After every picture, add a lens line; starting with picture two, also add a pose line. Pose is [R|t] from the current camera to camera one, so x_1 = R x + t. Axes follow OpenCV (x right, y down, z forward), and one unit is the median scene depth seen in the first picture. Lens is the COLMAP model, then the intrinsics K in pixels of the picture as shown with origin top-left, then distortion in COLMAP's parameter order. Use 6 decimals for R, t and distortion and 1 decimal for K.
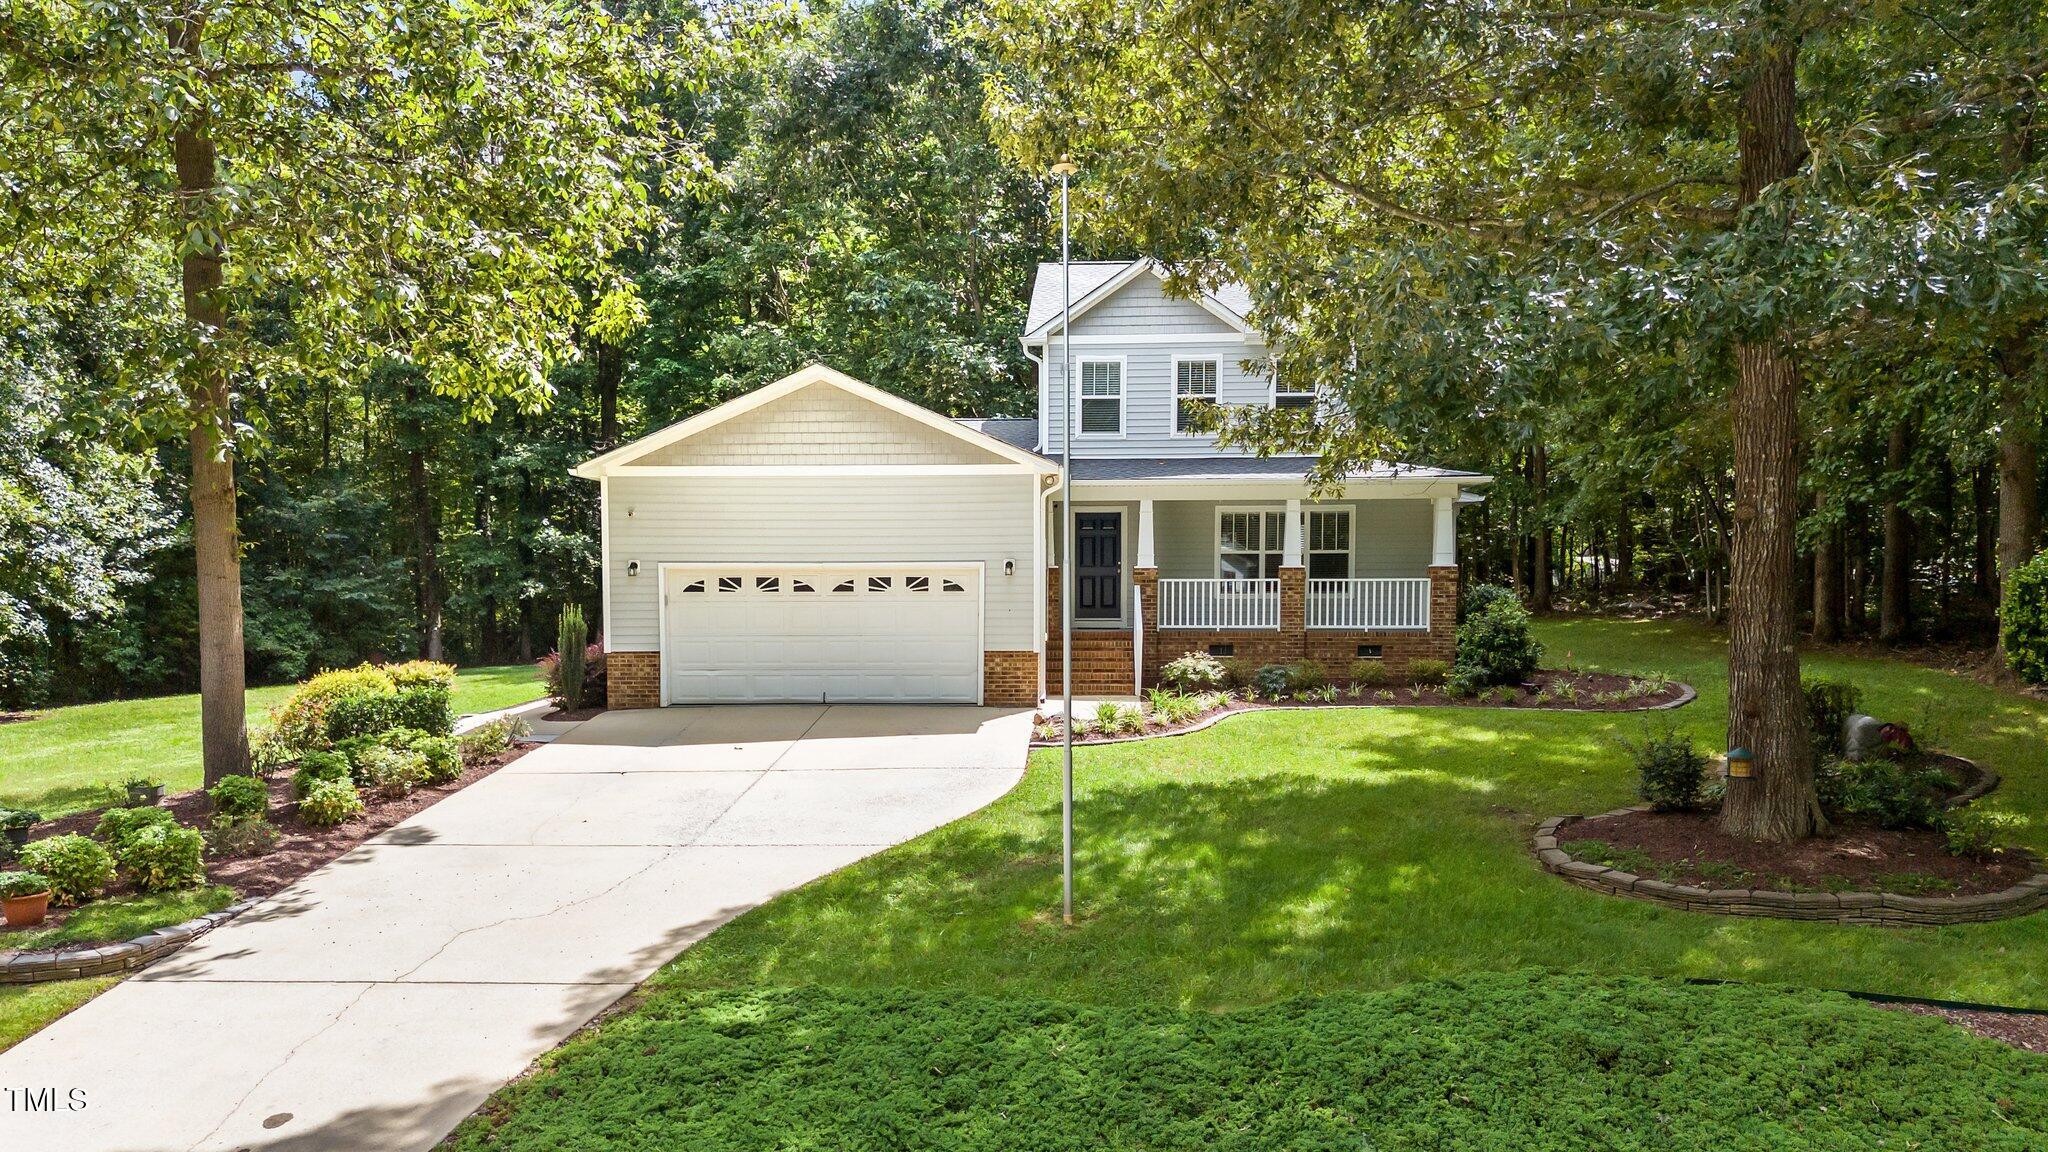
lens RADIAL K [[1485.6, 0, 1025.4], [0, 1485.6, 579.0], [0, 0, 1]] dist [0.007721, 0.000849]
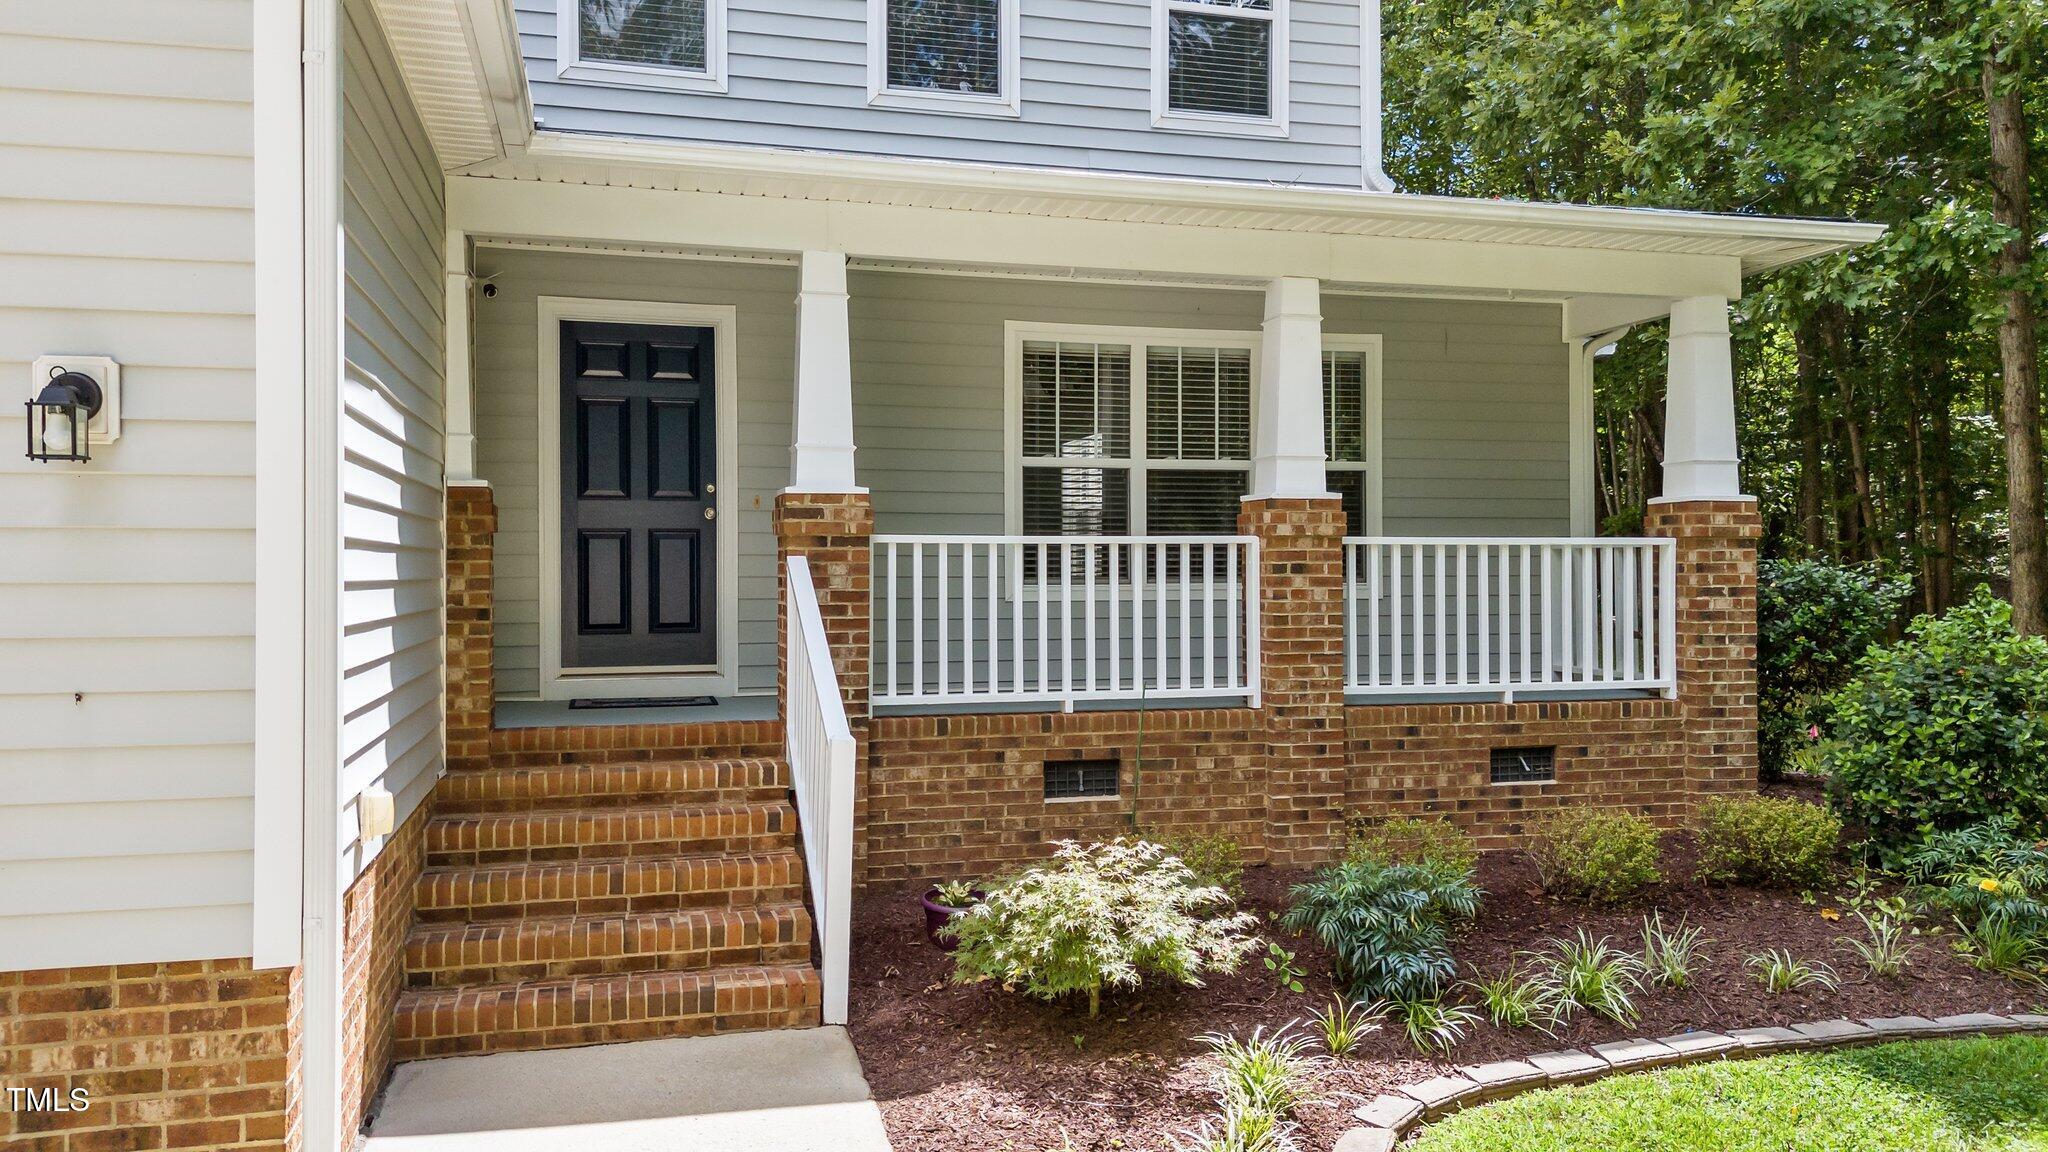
lens RADIAL K [[1485.6, 0, 1032.2], [0, 1485.6, 569.0], [0, 0, 1]] dist [0.007721, 0.000849]
pose [[0.946902, 0.001737, 0.321516, 0.028203], [-0.001783, 0.999998, -0.000151, 0.006864], [-0.321516, -0.000430, 0.946904, 0.722830]]
